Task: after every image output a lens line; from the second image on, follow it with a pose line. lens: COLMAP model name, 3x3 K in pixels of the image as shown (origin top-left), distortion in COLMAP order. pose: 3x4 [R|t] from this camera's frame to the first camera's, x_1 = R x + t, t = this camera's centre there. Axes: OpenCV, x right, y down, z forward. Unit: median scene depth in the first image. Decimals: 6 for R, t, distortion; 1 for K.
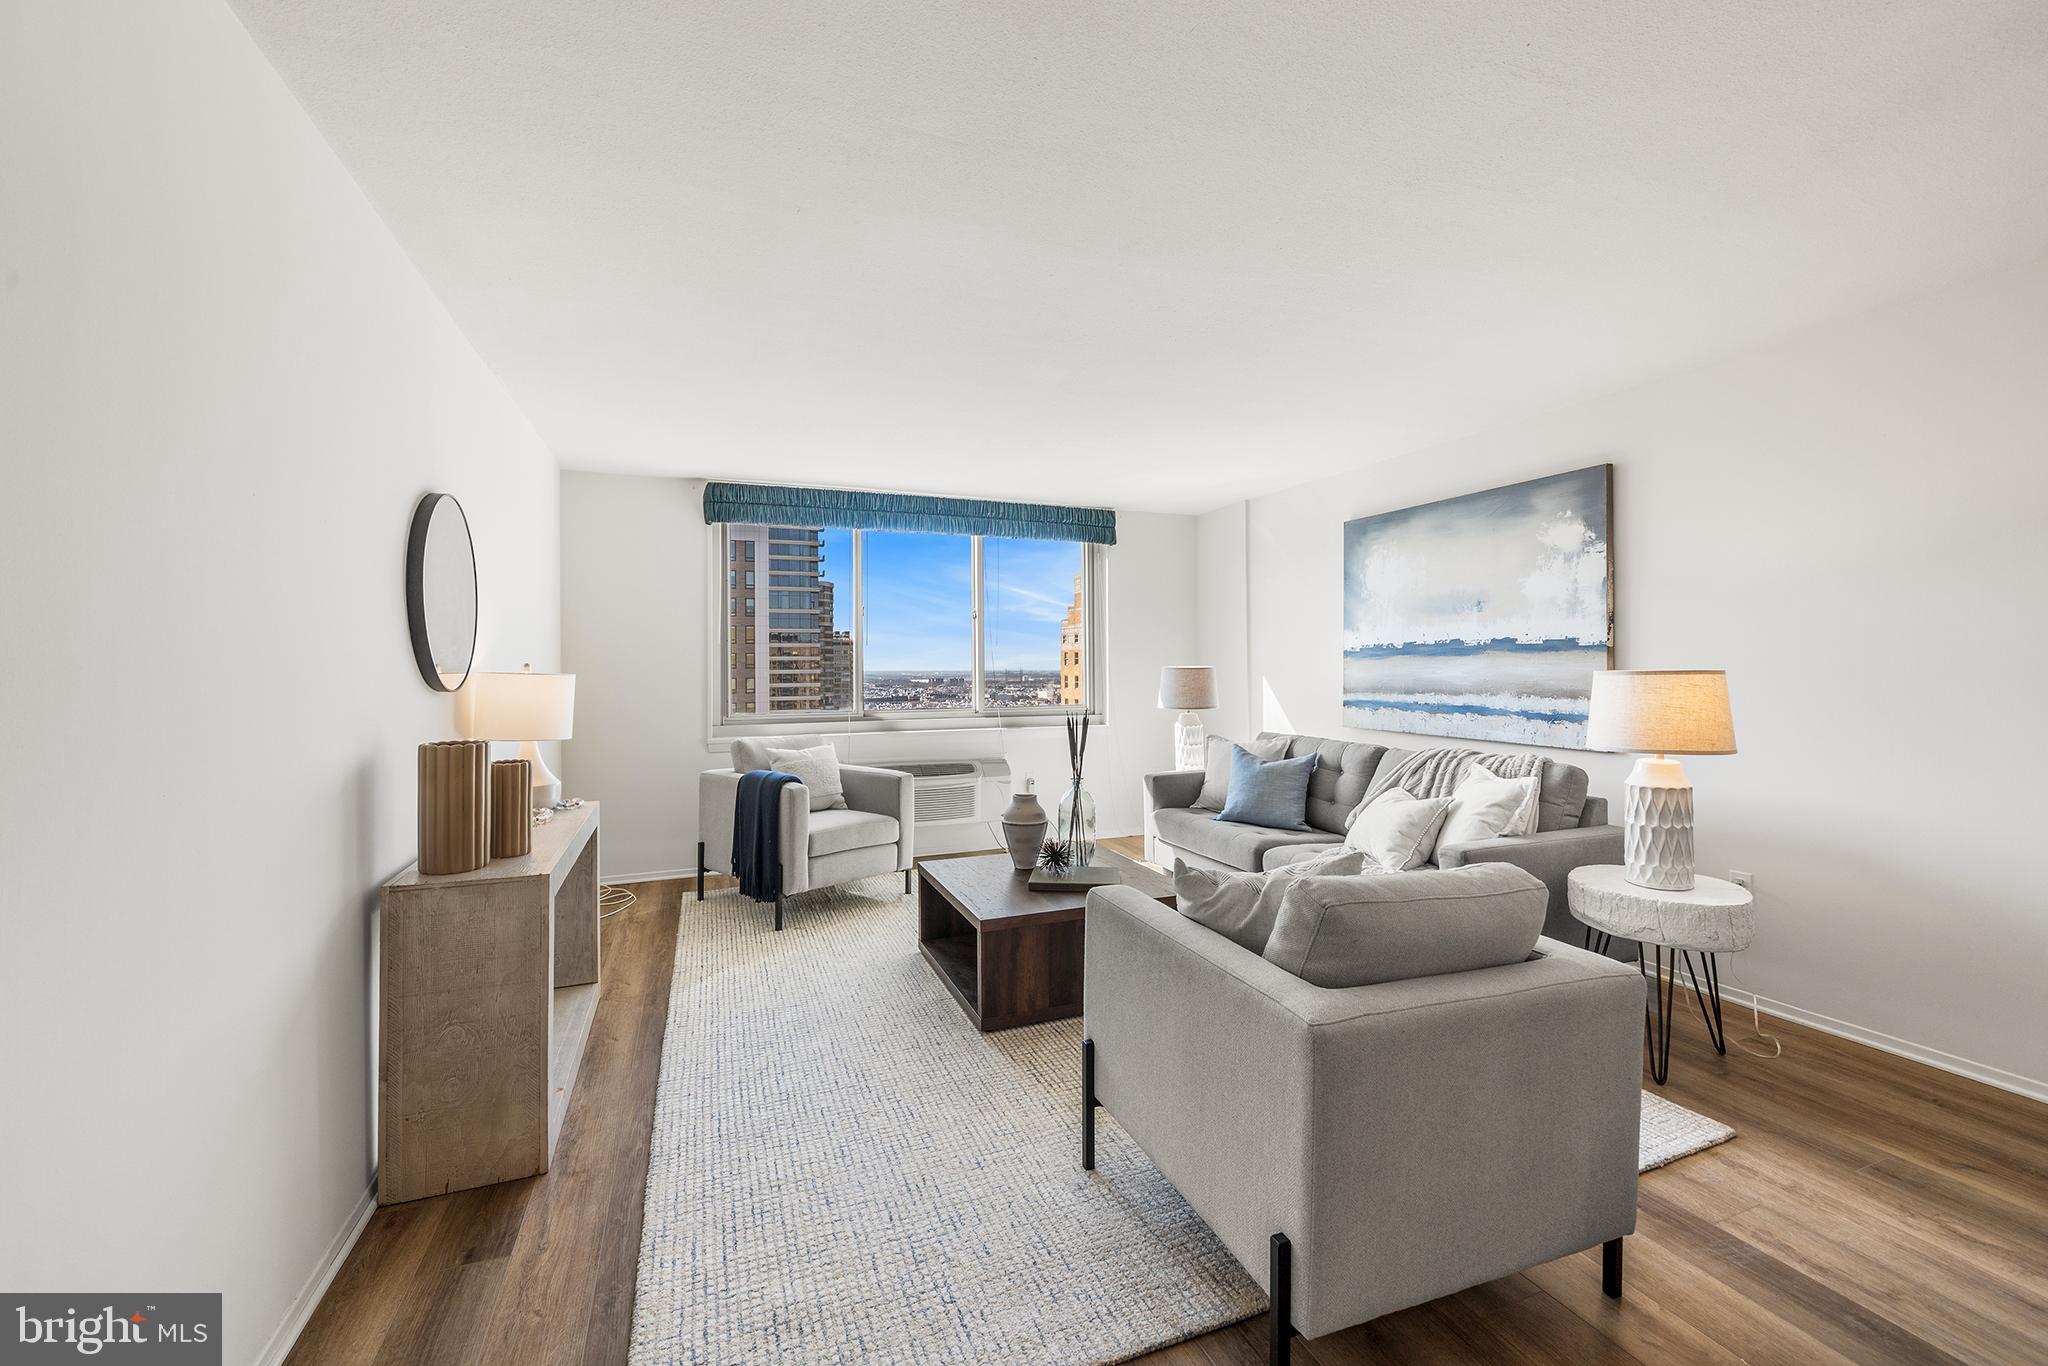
lens RADIAL K [[817.2, 0, 1020.7], [0, 817.2, 659.2], [0, 0, 1]] dist [-0.001934, -0.000683]
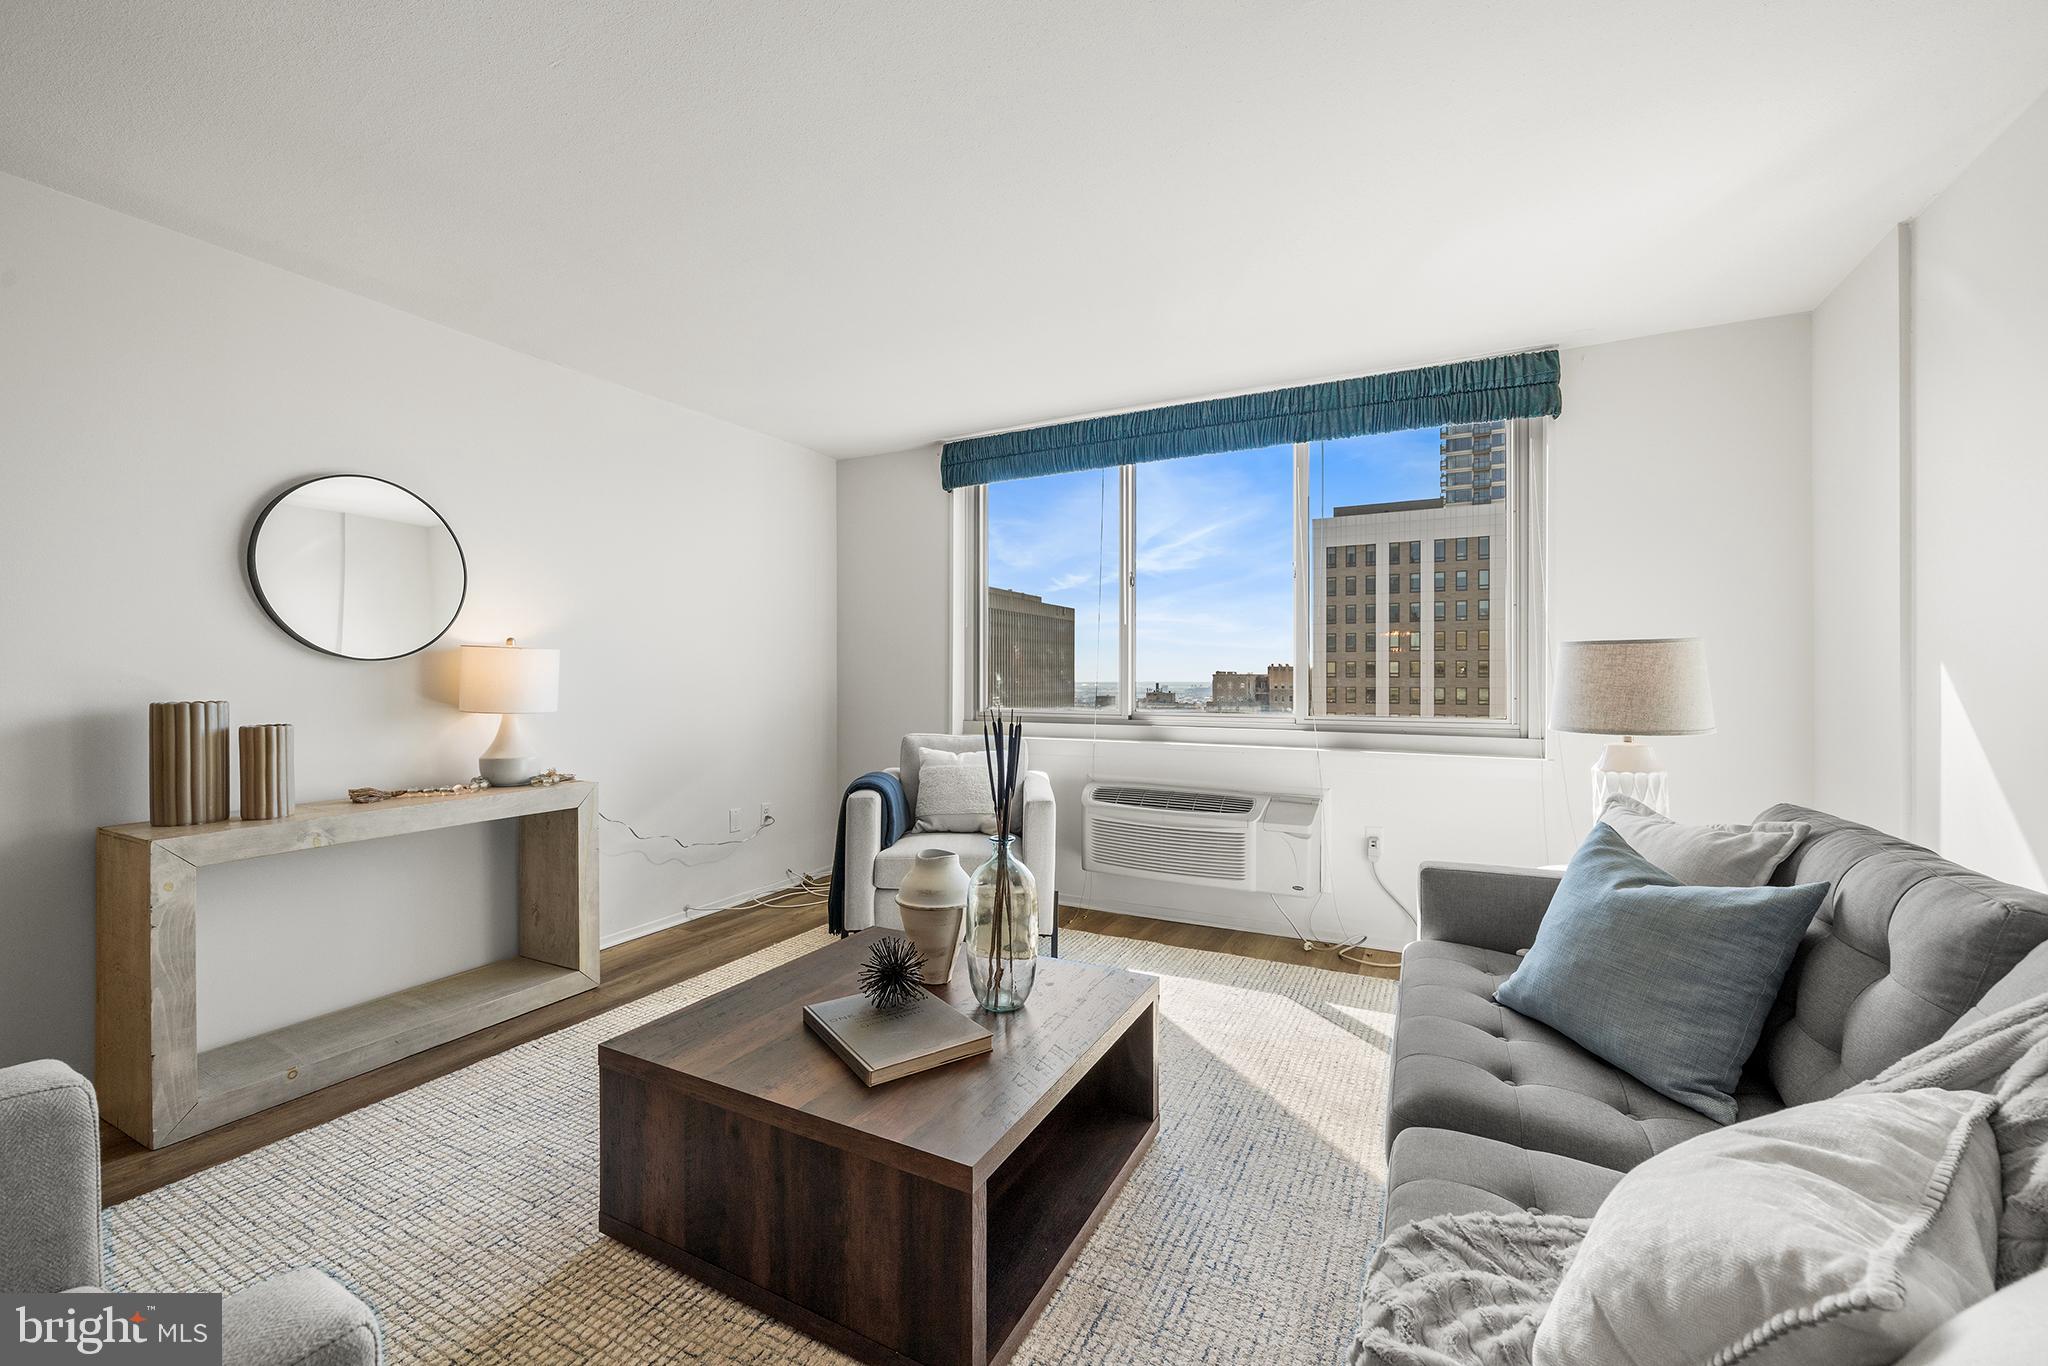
lens RADIAL K [[817.2, 0, 1025.3], [0, 817.2, 677.8], [0, 0, 1]] dist [-0.001934, -0.000683]
pose [[0.659007, 0.008207, -0.752092, 0.393876], [0.000631, 0.999934, 0.011464, 0.030136], [0.752137, -0.008029, 0.658958, 0.555009]]
